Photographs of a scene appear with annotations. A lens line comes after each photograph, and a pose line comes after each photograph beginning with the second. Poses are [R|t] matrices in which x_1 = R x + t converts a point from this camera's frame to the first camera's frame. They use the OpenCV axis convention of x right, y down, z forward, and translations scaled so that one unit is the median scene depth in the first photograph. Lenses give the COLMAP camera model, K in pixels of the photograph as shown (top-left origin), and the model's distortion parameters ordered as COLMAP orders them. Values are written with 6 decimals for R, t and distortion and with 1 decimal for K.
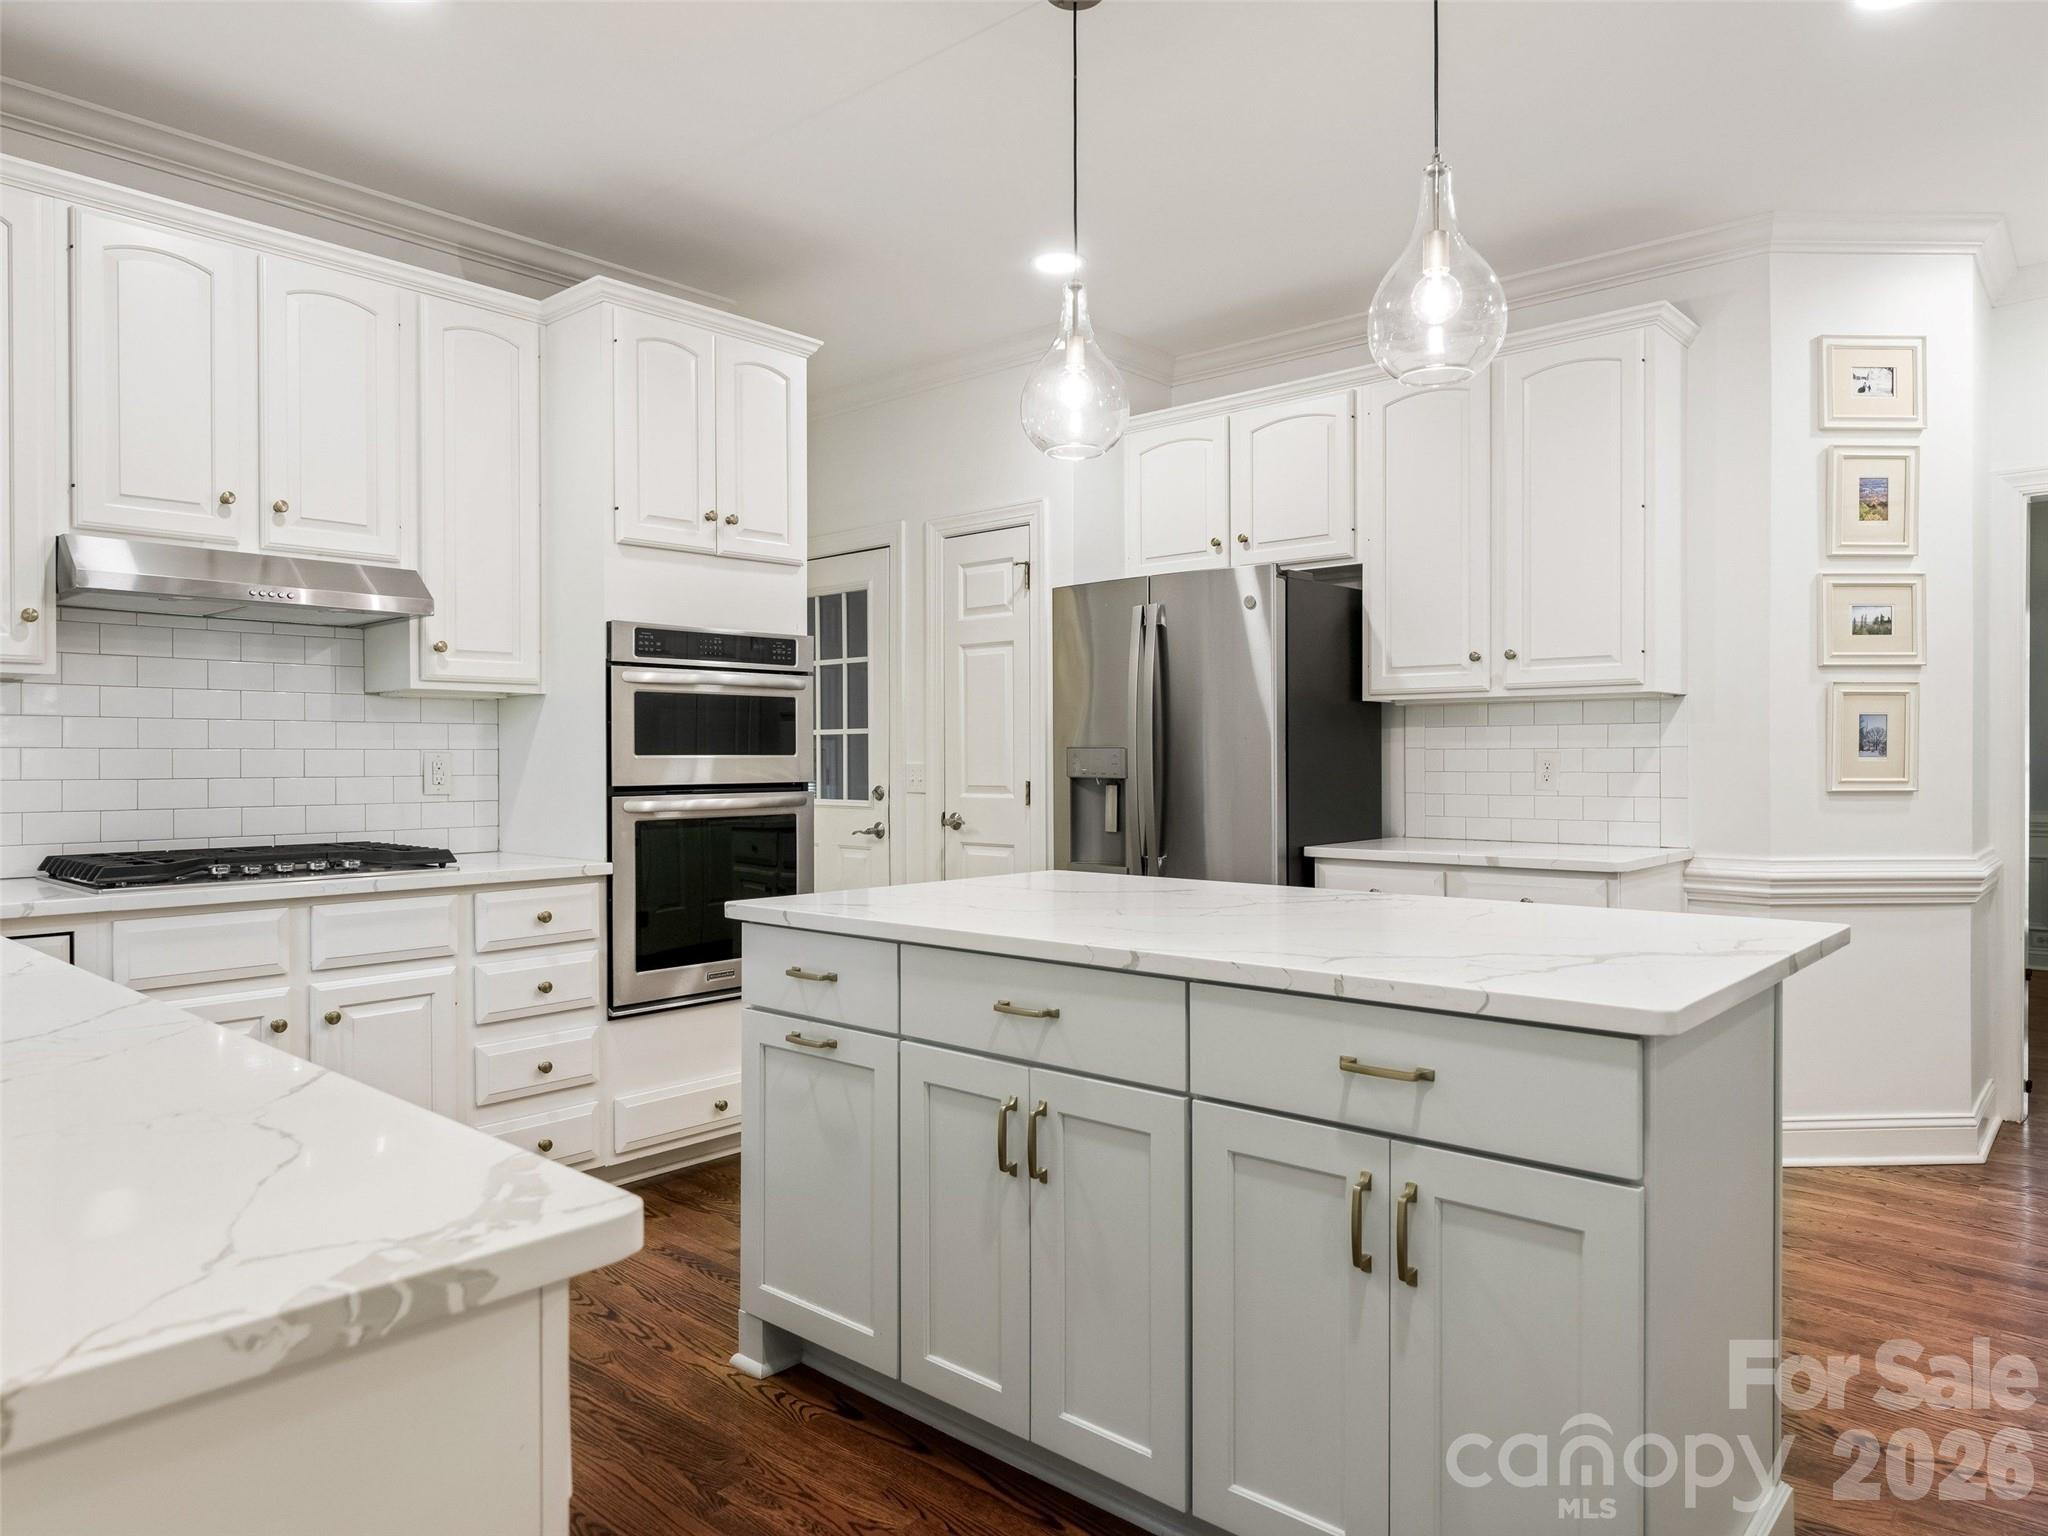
lens RADIAL K [[1341.0, 0, 1016.7], [0, 1341.0, 767.3], [0, 0, 1]] dist [-0.007817, 0.000976]
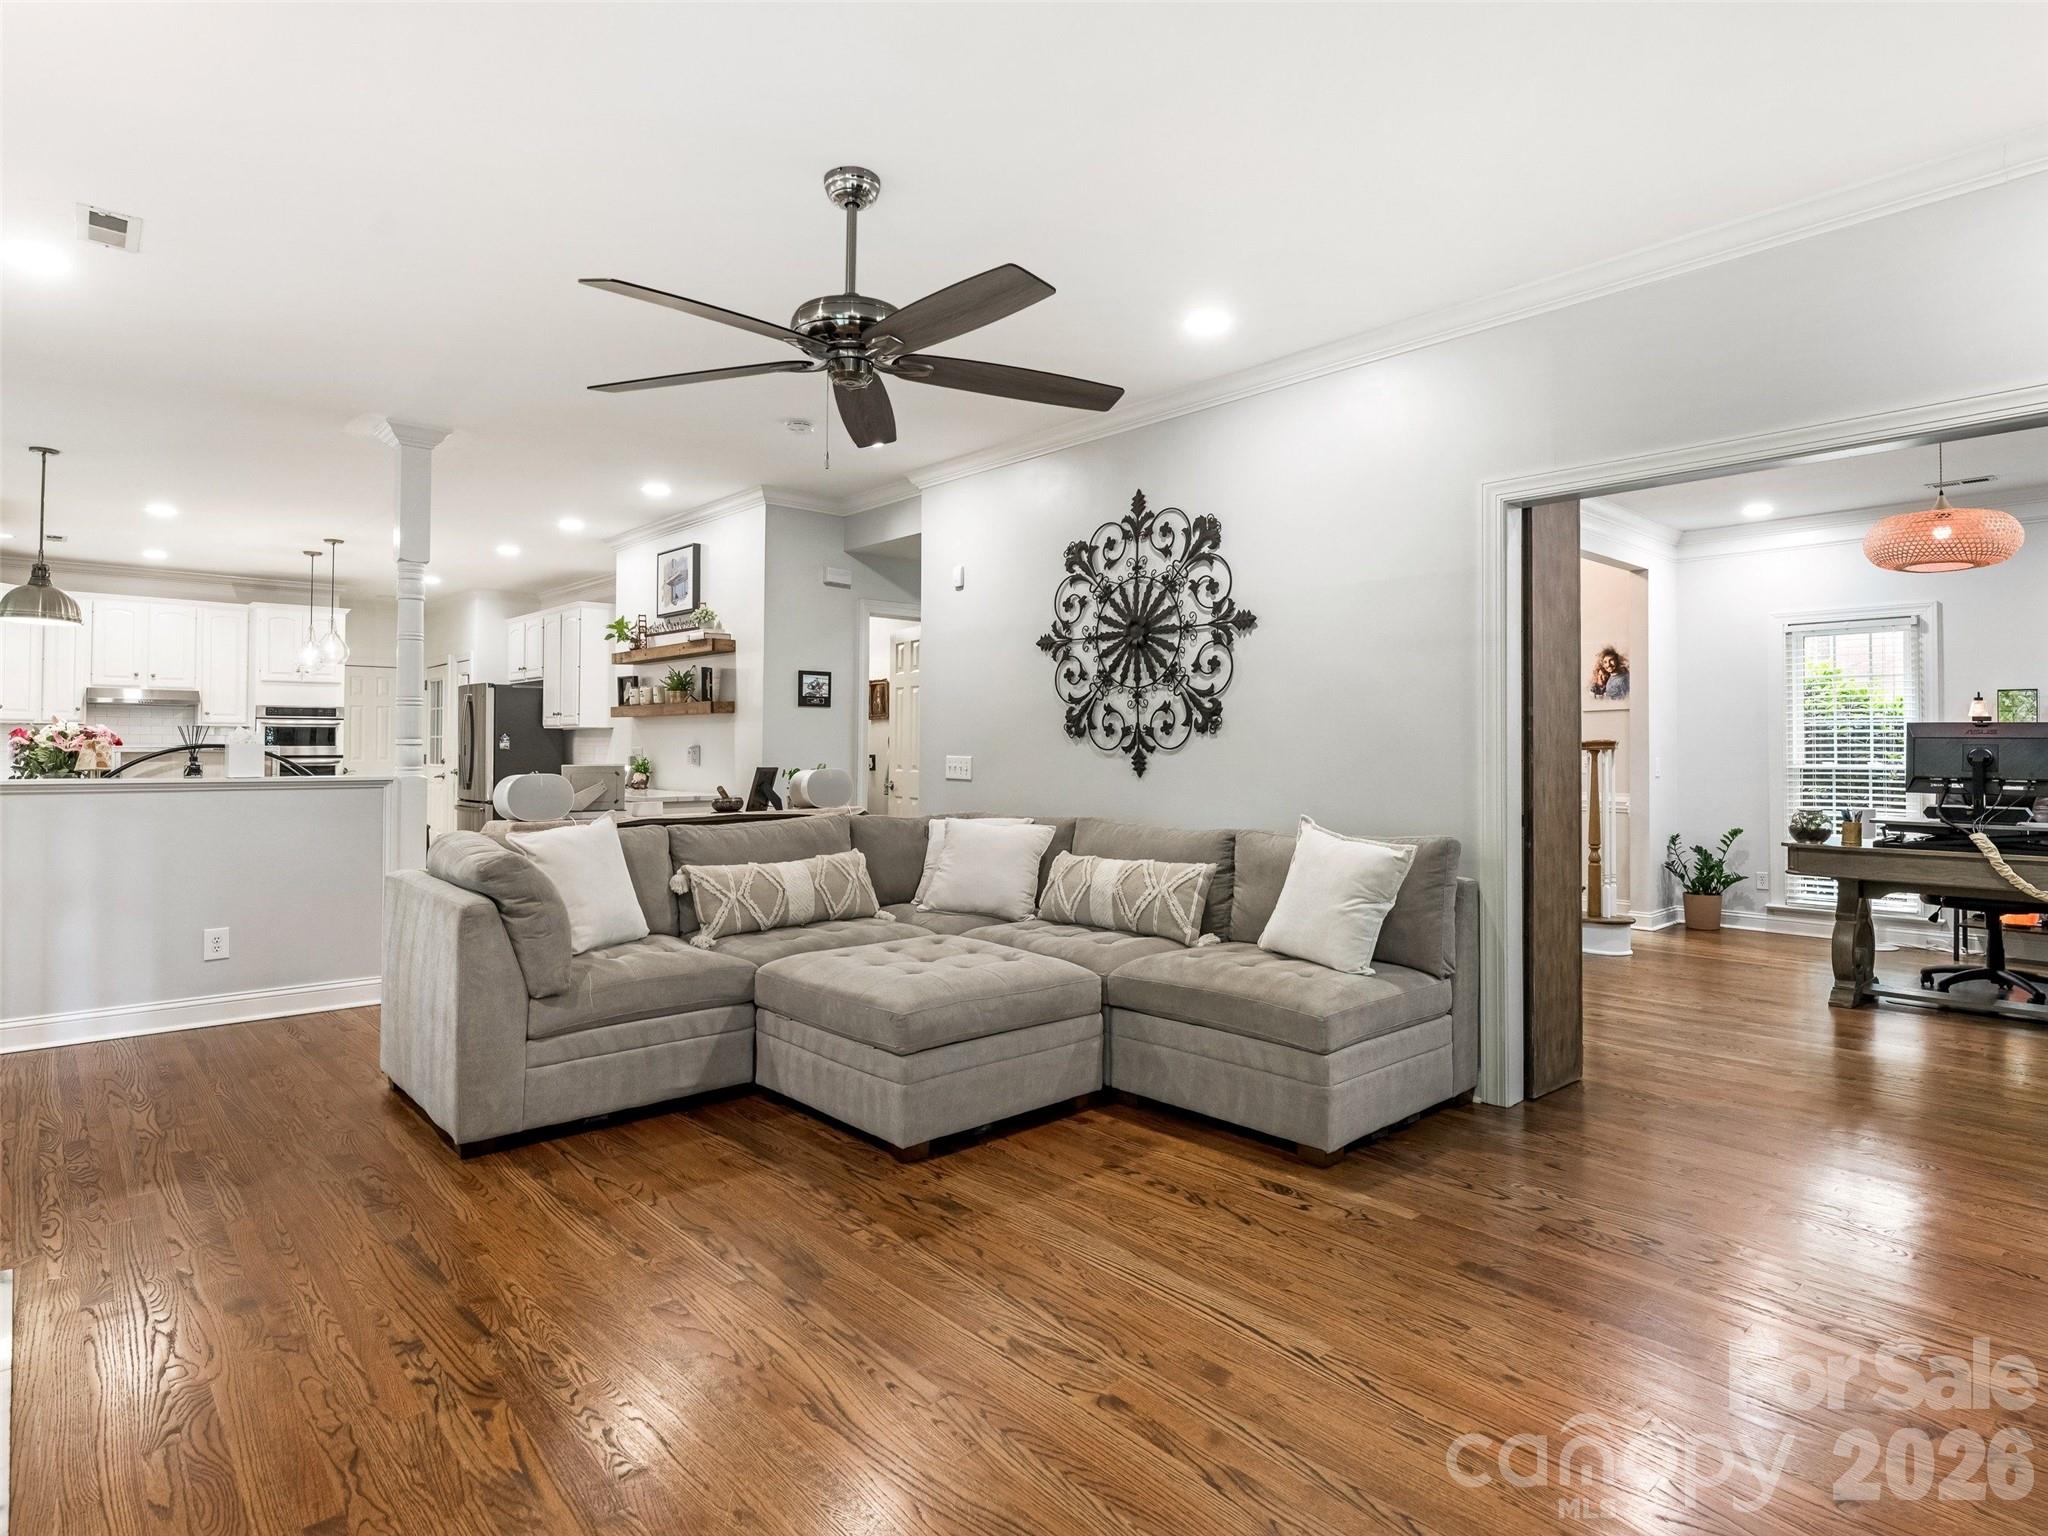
lens RADIAL K [[1143.1, 0, 1019.8], [0, 1143.1, 722.1], [0, 0, 1]] dist [-0.005320, -0.000022]
pose [[0.994073, 0.004139, -0.108634, 1.848911], [-0.007189, 0.999590, -0.027698, -0.003319], [0.108475, 0.028315, 0.993696, -1.566853]]
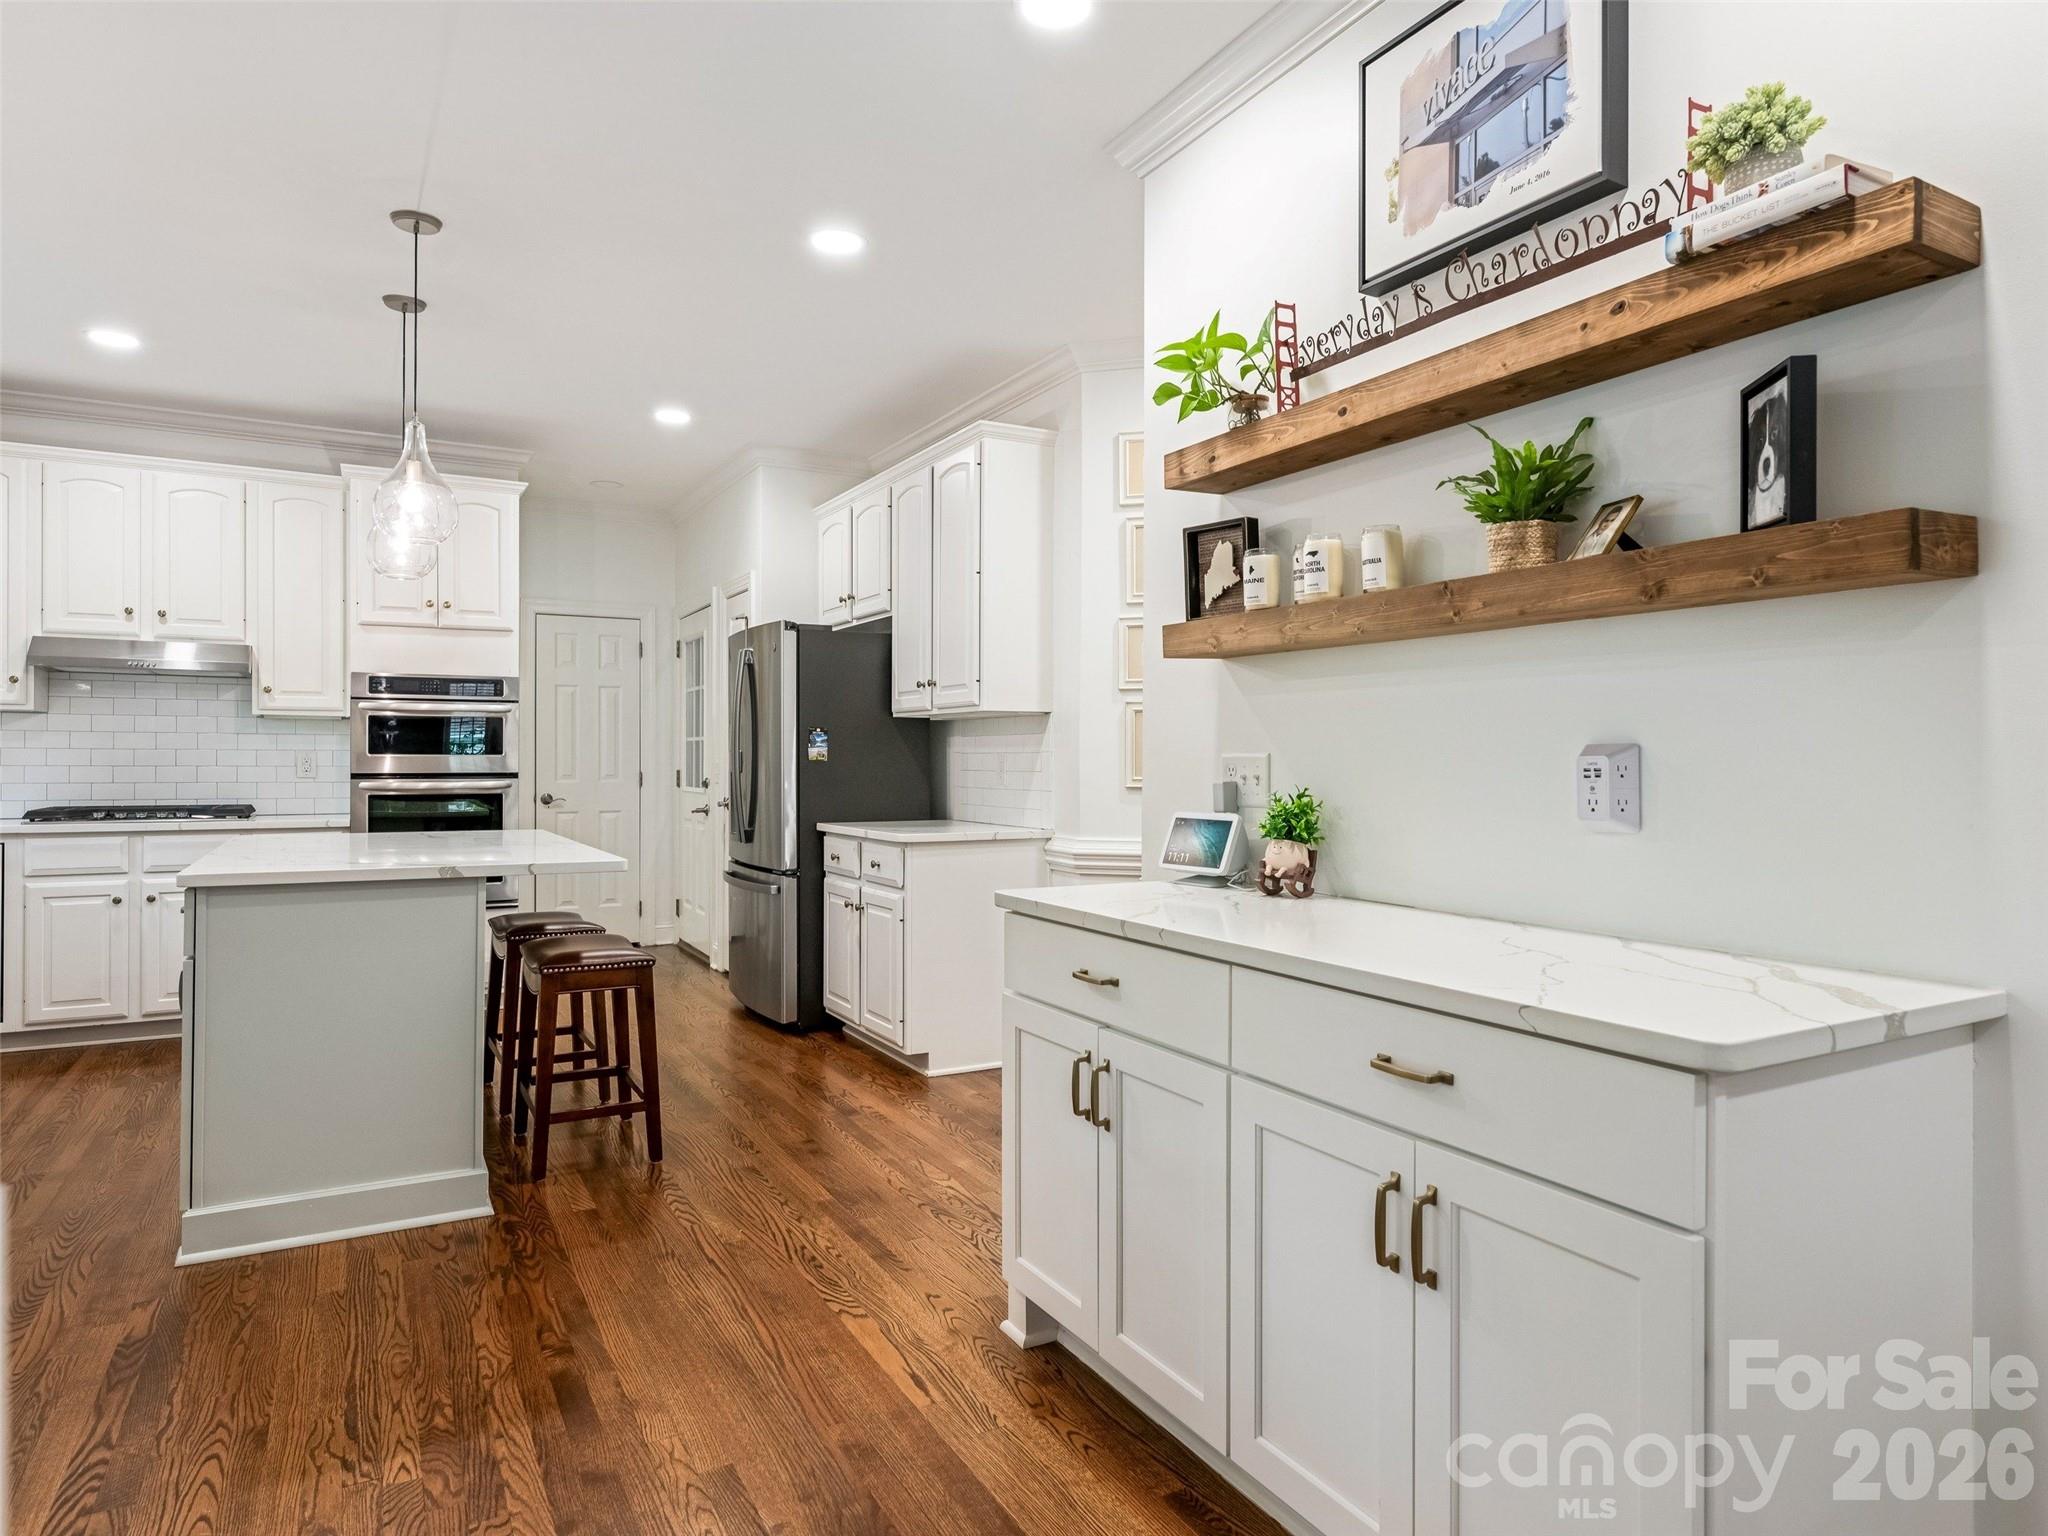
lens RADIAL K [[1278.3, 0, 1039.5], [0, 1278.3, 753.0], [0, 0, 1]] dist [0.002969, 0.005374]
pose [[0.943777, 0.004634, -0.330549, 1.000222], [-0.008268, 0.999920, -0.009589, -0.002295], [0.330478, 0.011783, 0.943740, -0.199626]]
